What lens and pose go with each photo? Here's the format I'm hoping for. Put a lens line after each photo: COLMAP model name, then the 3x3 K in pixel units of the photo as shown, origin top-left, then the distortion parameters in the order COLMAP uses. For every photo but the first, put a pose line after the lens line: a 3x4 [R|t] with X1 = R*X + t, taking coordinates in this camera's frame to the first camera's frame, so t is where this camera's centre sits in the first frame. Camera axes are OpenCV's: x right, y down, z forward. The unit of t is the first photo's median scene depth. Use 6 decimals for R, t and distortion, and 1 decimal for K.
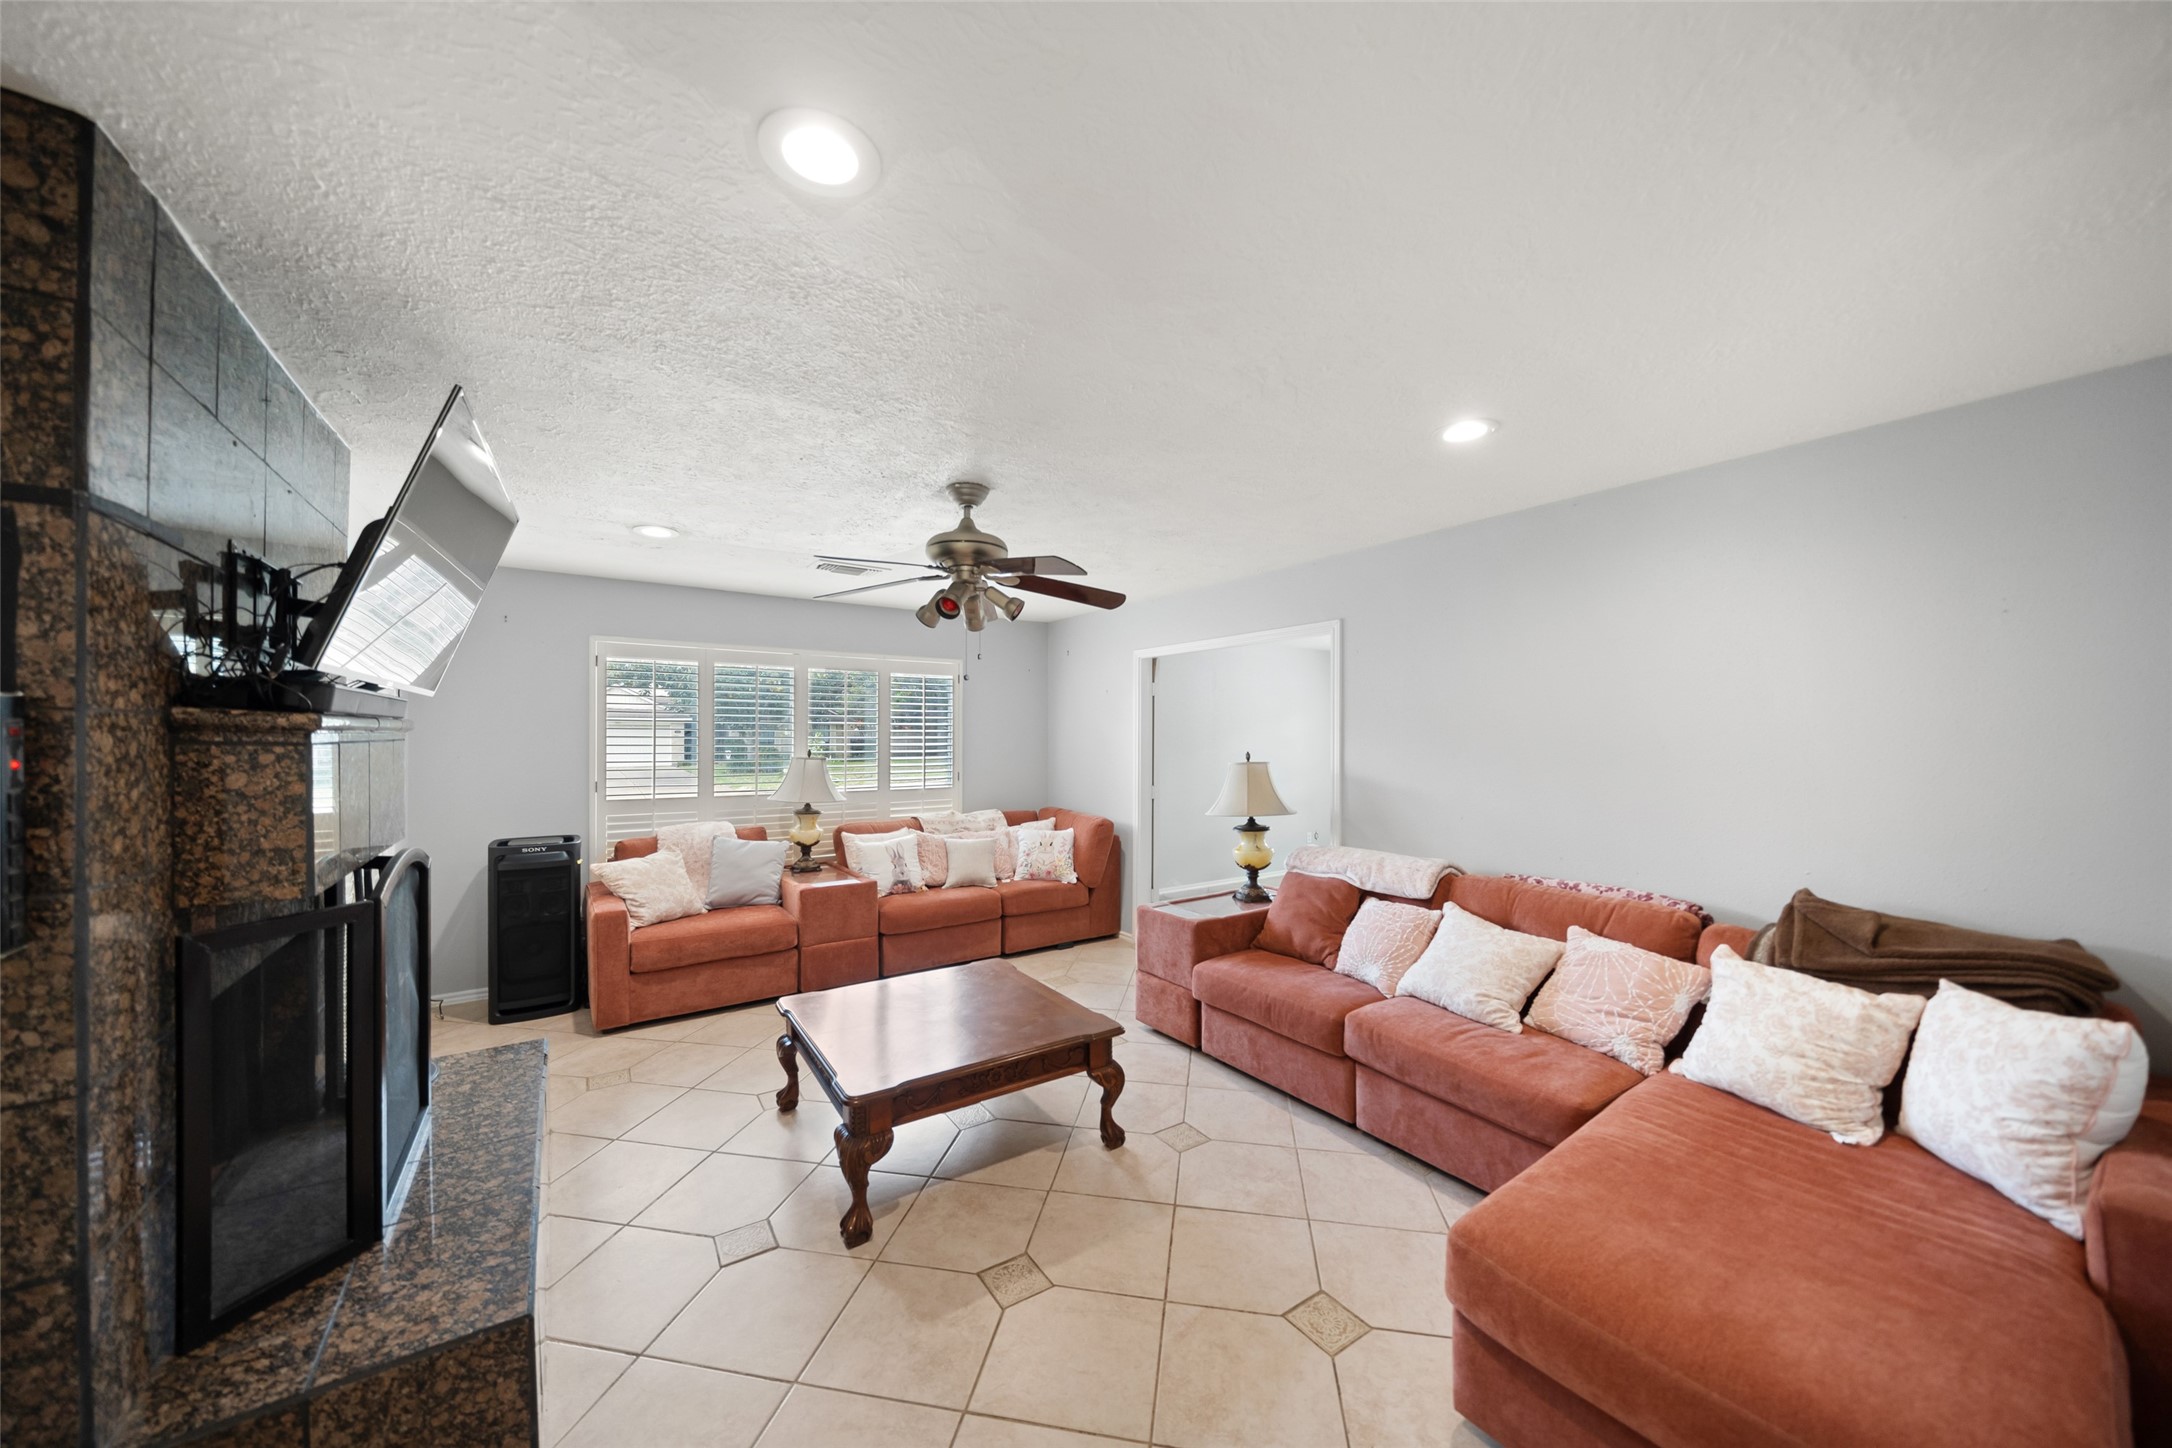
lens RADIAL K [[756.9, 0, 1067.2], [0, 756.9, 734.7], [0, 0, 1]] dist [-0.006205, -0.000145]
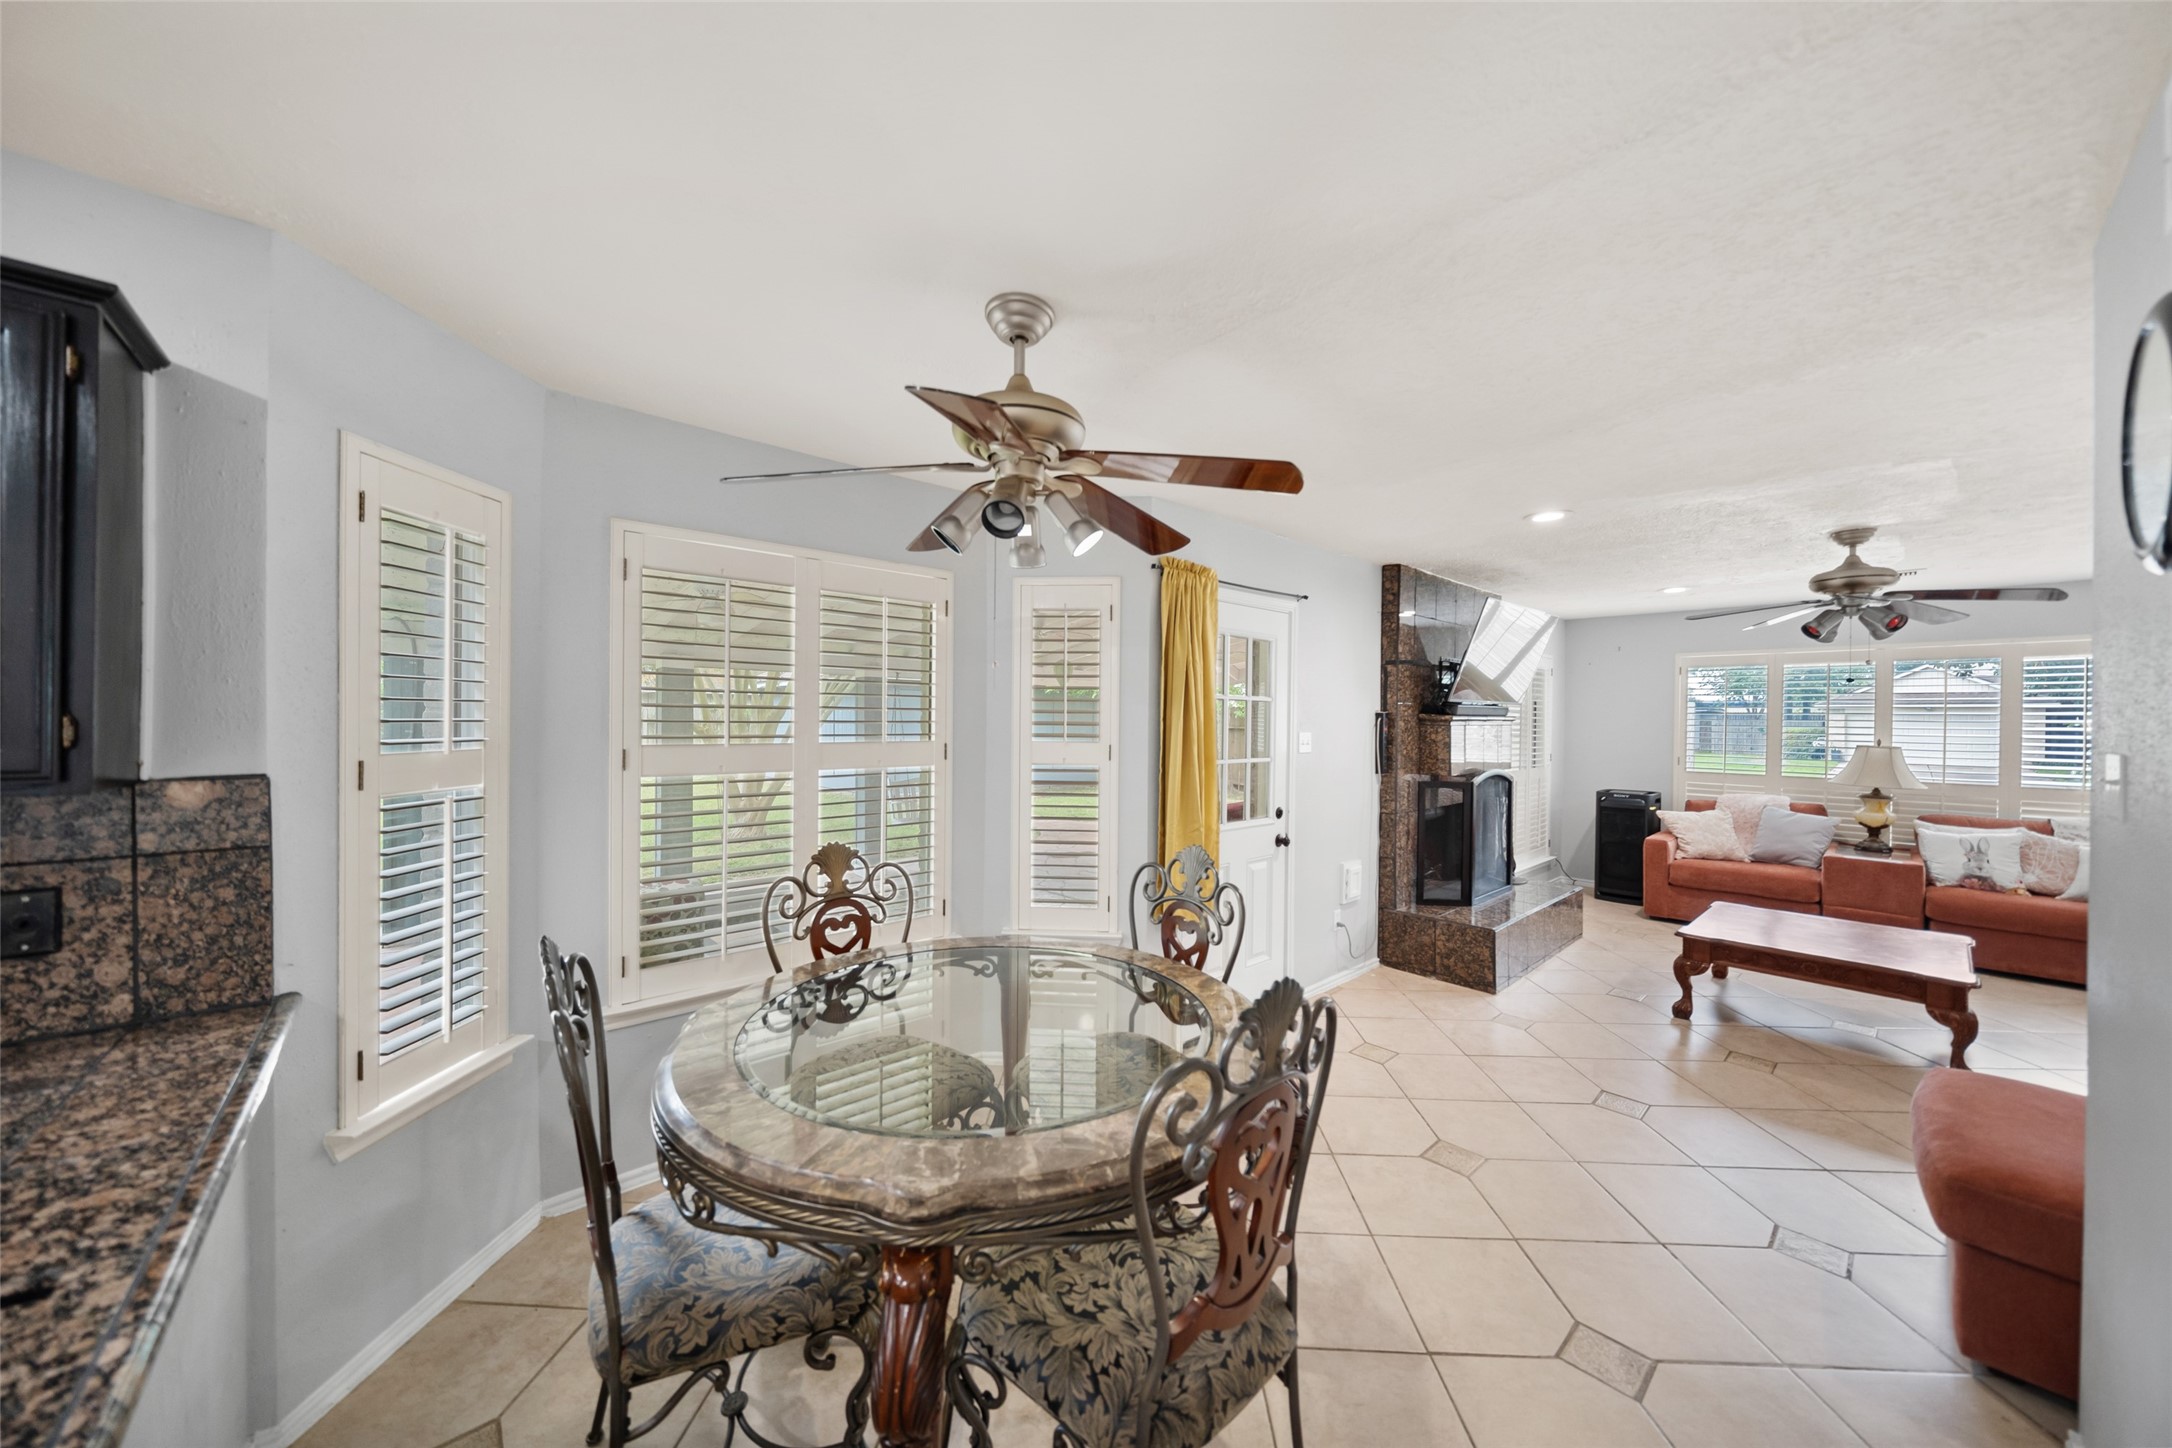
lens RADIAL K [[756.9, 0, 1095.0], [0, 756.9, 723.3], [0, 0, 1]] dist [-0.006205, -0.000145]
pose [[0.162821, 0.006164, -0.986636, 0.624695], [-0.006455, 0.999966, 0.005182, -0.001016], [0.986635, 0.005525, 0.162855, -0.320586]]
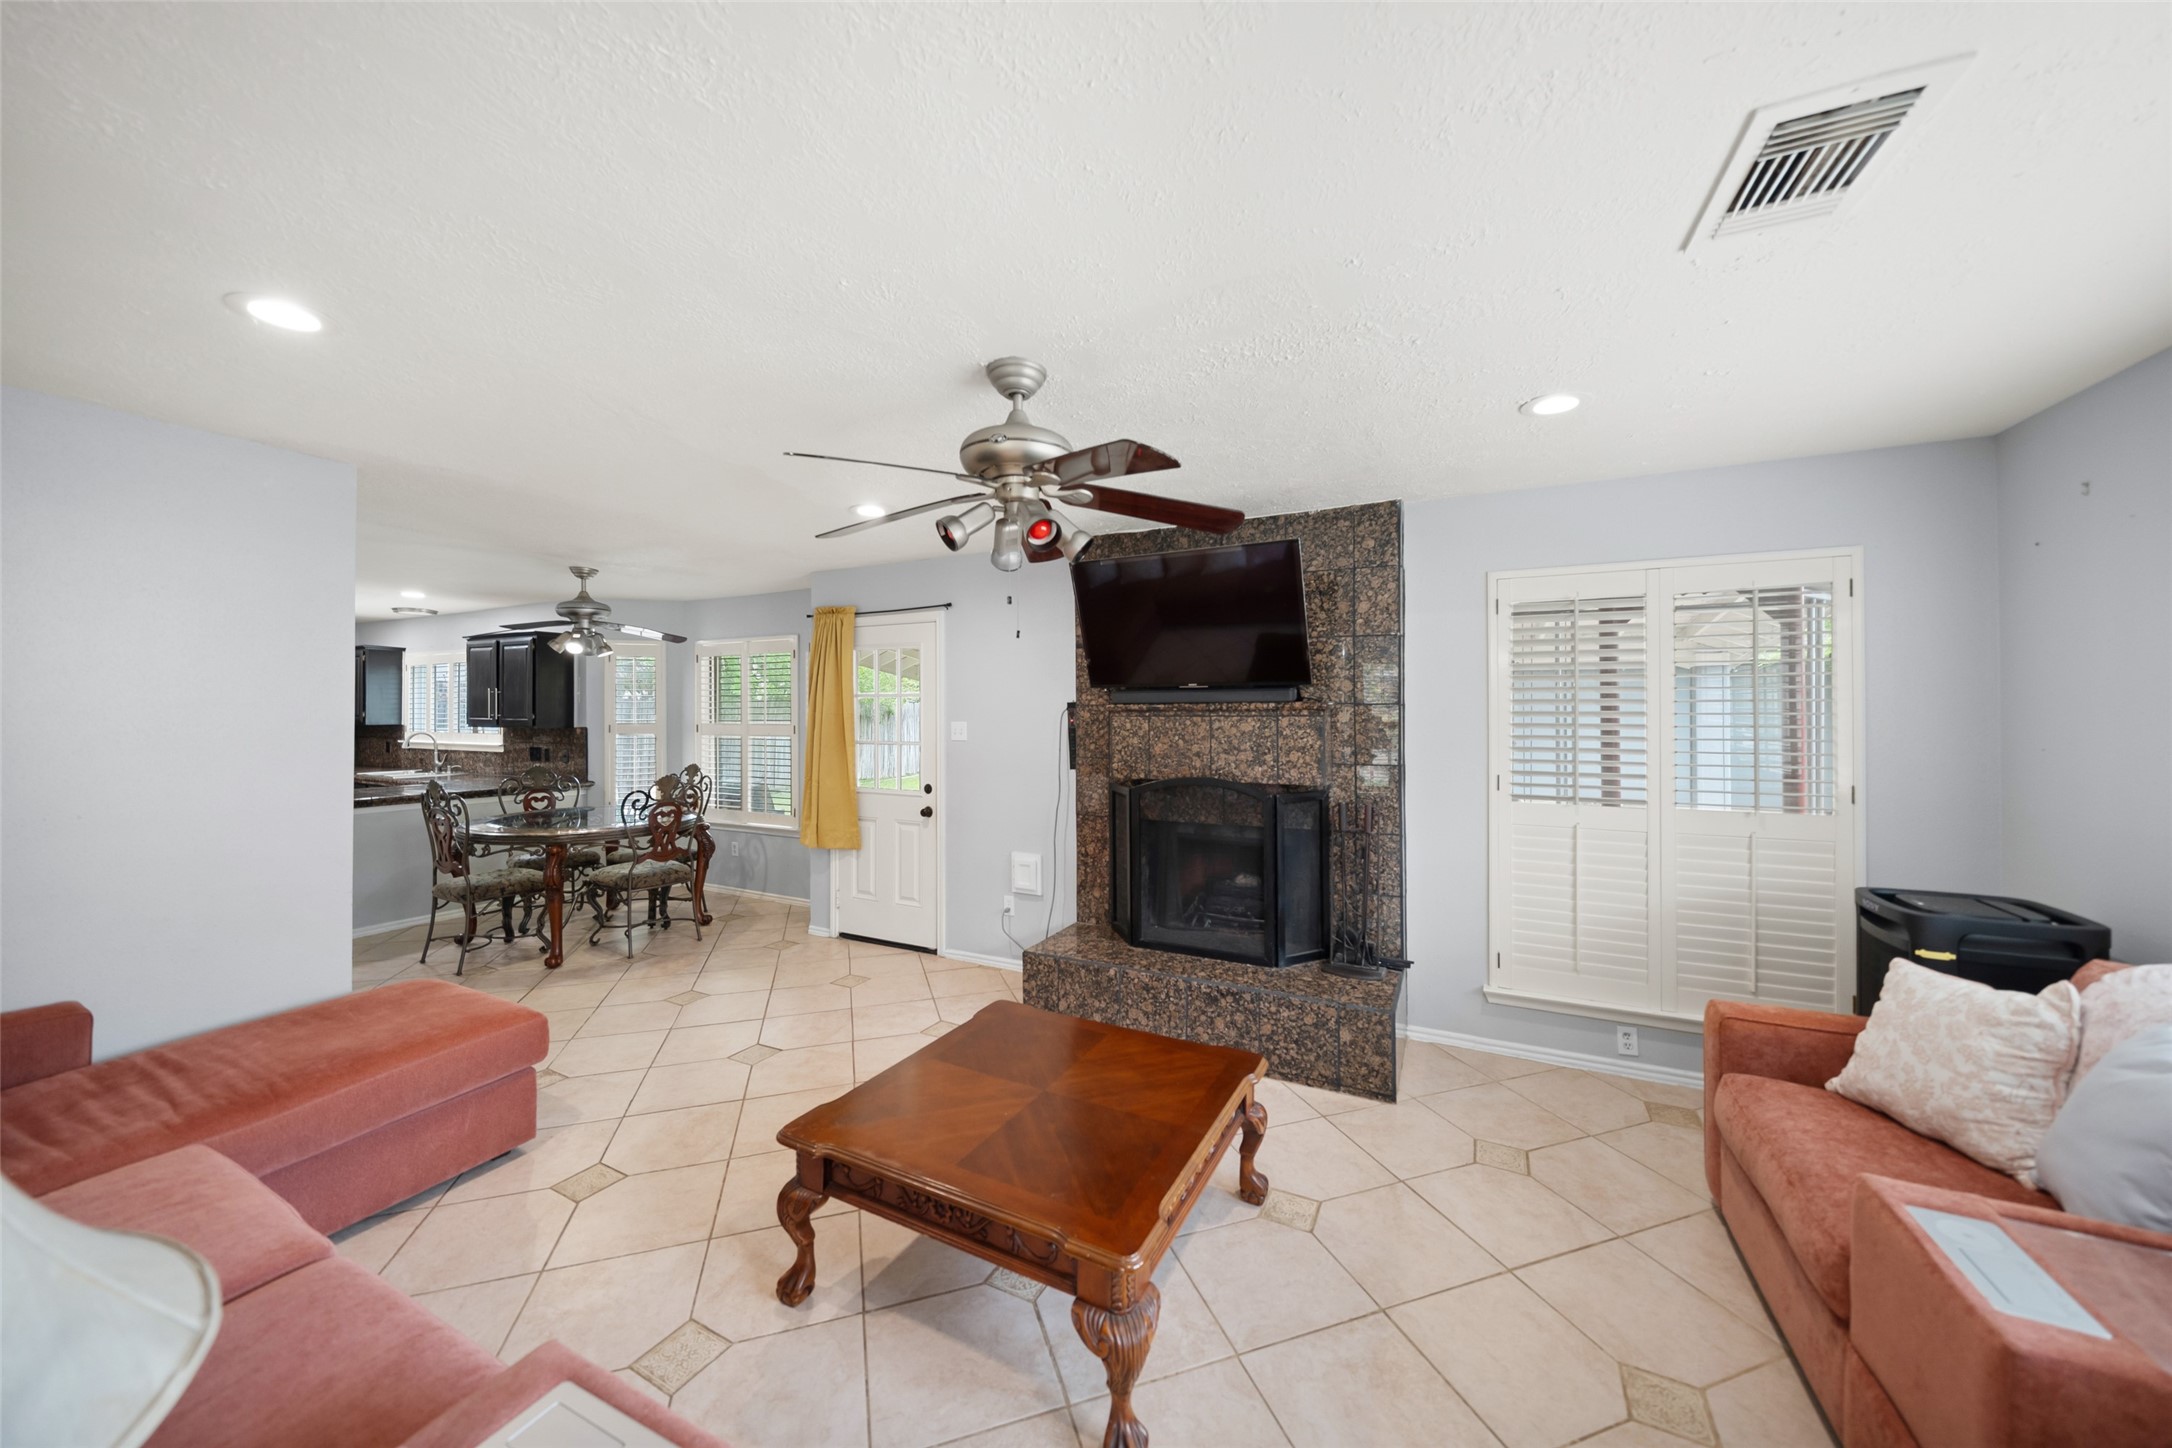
lens RADIAL K [[756.9, 0, 1092.9], [0, 756.9, 707.7], [0, 0, 1]] dist [-0.006205, -0.000145]
pose [[-0.862777, 0.000507, -0.505584, 0.103695], [0.002507, 0.999991, -0.003277, -0.003547], [0.505578, -0.004095, -0.862771, 1.147816]]
